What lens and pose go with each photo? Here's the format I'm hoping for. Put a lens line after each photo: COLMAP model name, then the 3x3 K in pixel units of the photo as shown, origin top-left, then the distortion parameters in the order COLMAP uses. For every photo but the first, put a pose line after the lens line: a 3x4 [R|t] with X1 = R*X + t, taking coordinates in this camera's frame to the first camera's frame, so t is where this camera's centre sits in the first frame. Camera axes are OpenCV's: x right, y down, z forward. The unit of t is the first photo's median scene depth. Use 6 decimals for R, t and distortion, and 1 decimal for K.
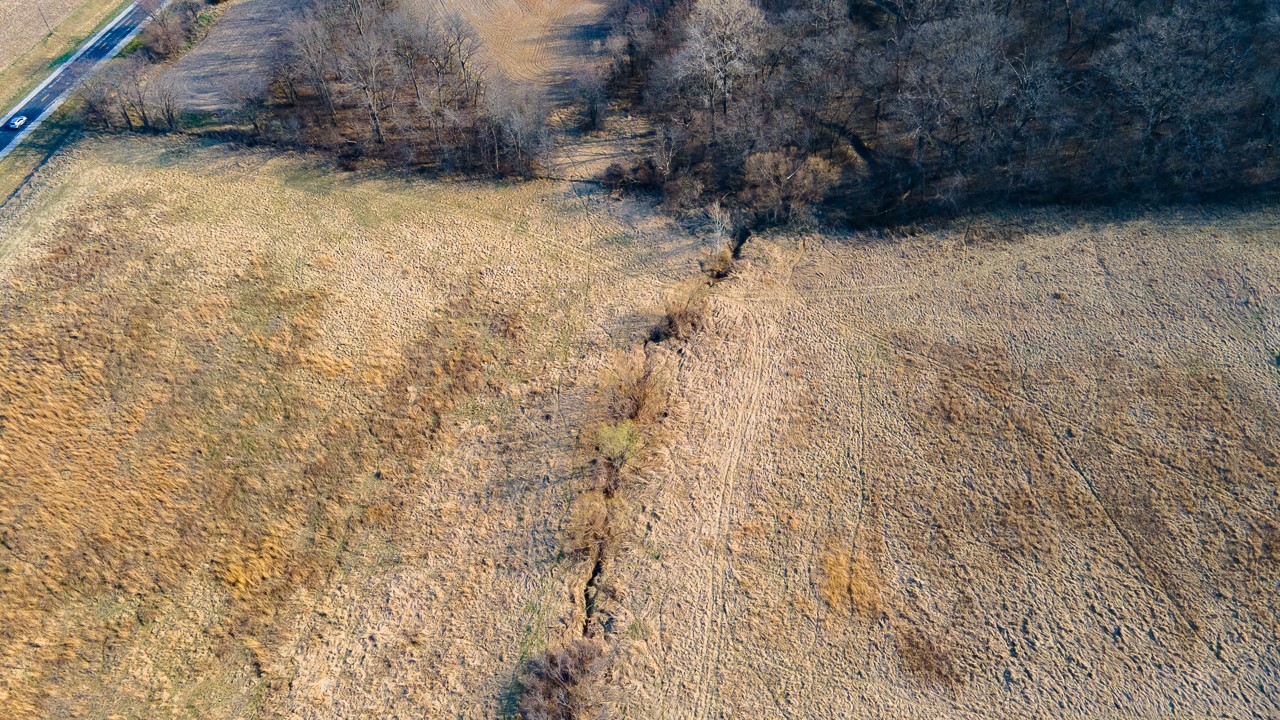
lens RADIAL K [[934.5, 0, 640.0], [0, 934.5, 360.0], [0, 0, 1]] dist [0.021943, 0.039222]
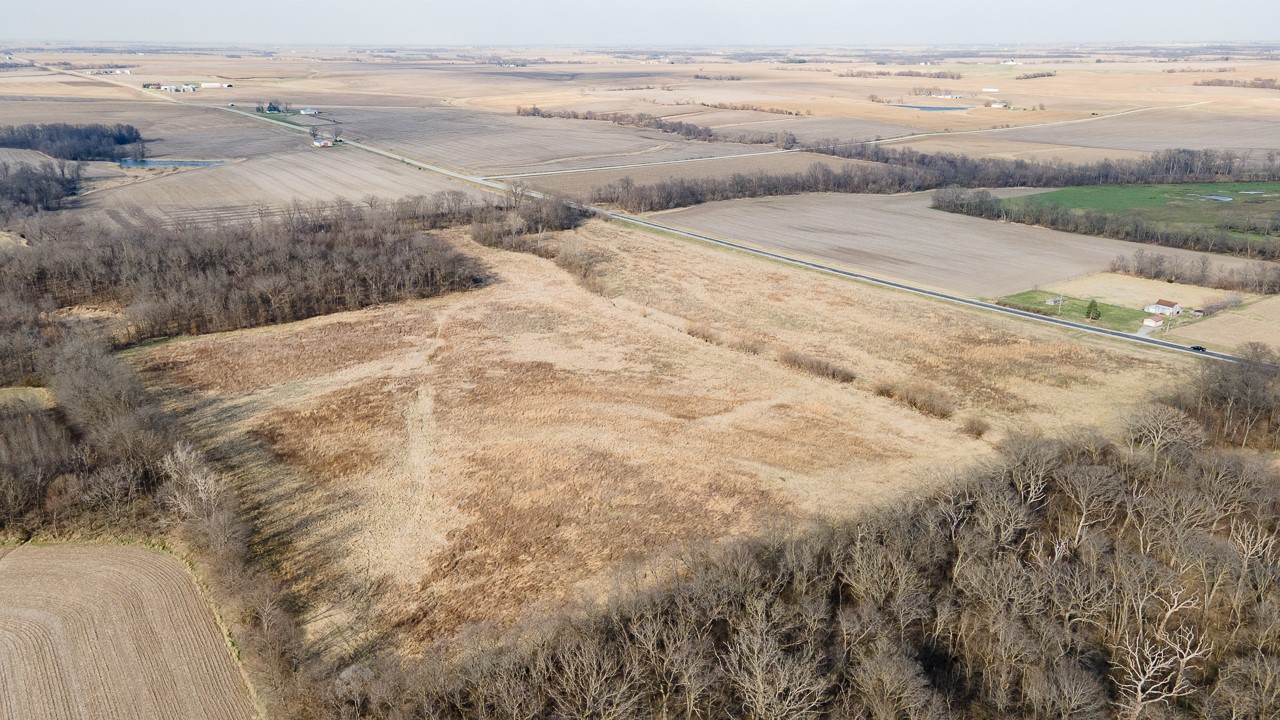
lens RADIAL K [[934.5, 0, 640.0], [0, 934.5, 360.0], [0, 0, 1]] dist [0.021943, 0.039222]
pose [[-0.713370, 0.239274, -0.658674, 1.731056], [-0.490100, 0.501477, 0.712967, -1.132654], [0.500905, 0.831426, -0.240470, 0.924897]]
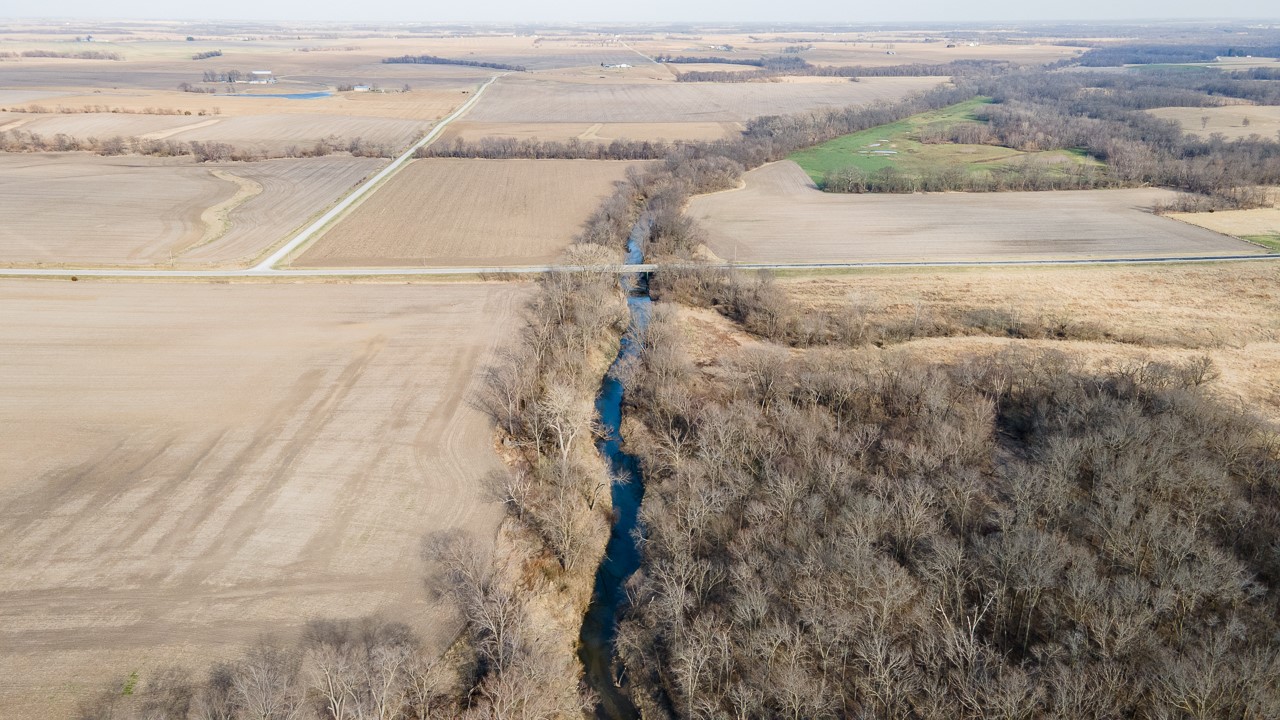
lens RADIAL K [[934.5, 0, 640.0], [0, 934.5, 360.0], [0, 0, 1]] dist [0.021943, 0.039222]
pose [[0.182147, 0.351465, -0.918311, 1.648243], [-0.695425, 0.706299, 0.132384, 1.602140], [0.695131, 0.614503, 0.373068, -1.790177]]
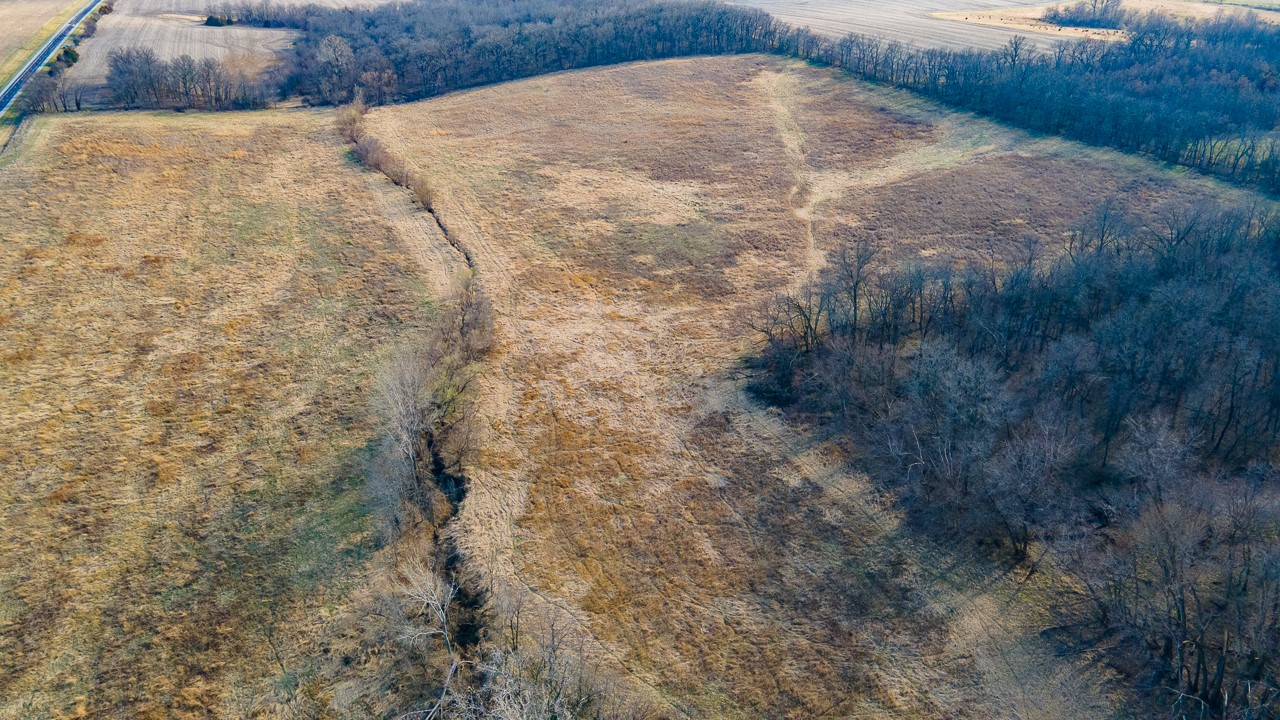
lens RADIAL K [[934.5, 0, 640.0], [0, 934.5, 360.0], [0, 0, 1]] dist [0.021943, 0.039222]
pose [[0.860039, -0.218358, 0.461142, -0.581505], [0.363598, 0.896349, -0.253682, 1.404772], [-0.357950, 0.385847, 0.850290, -1.160829]]
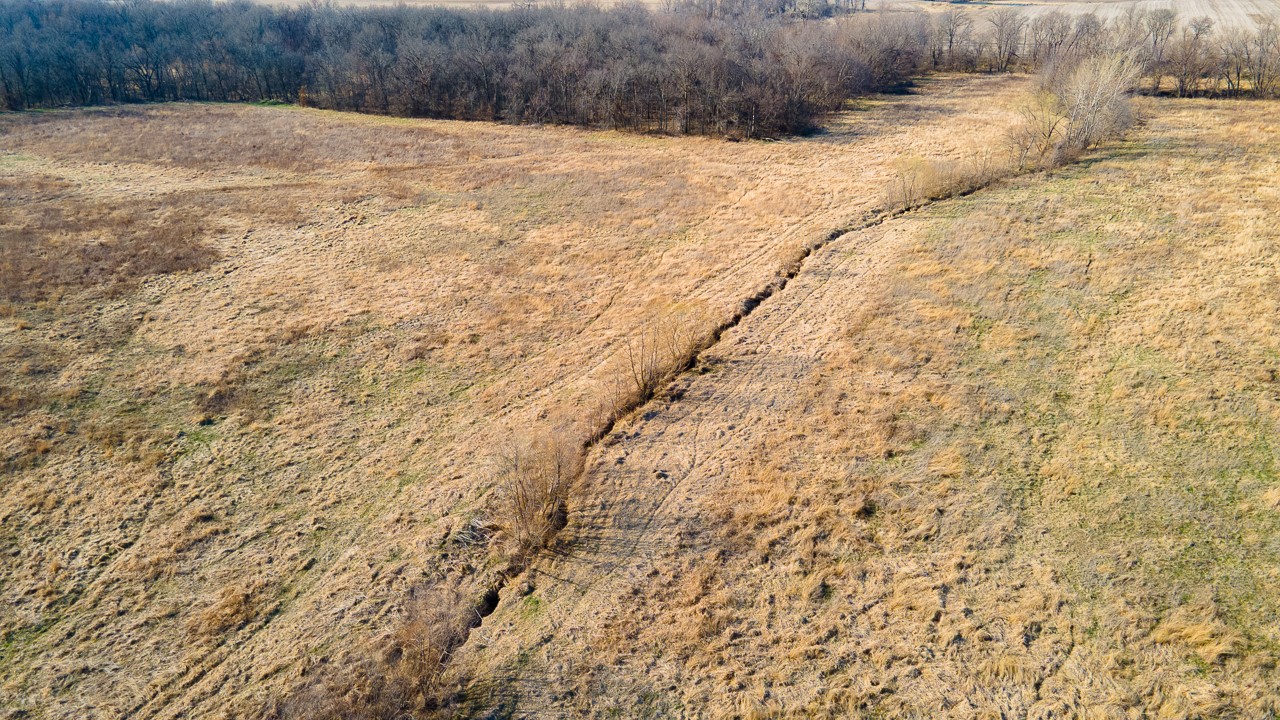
lens RADIAL K [[934.5, 0, 640.0], [0, 934.5, 360.0], [0, 0, 1]] dist [0.021943, 0.039222]
pose [[-0.948387, -0.103482, 0.299757, -0.218429], [0.239661, 0.385120, 0.891204, 0.038263], [-0.207666, 0.917046, -0.340442, 0.529930]]
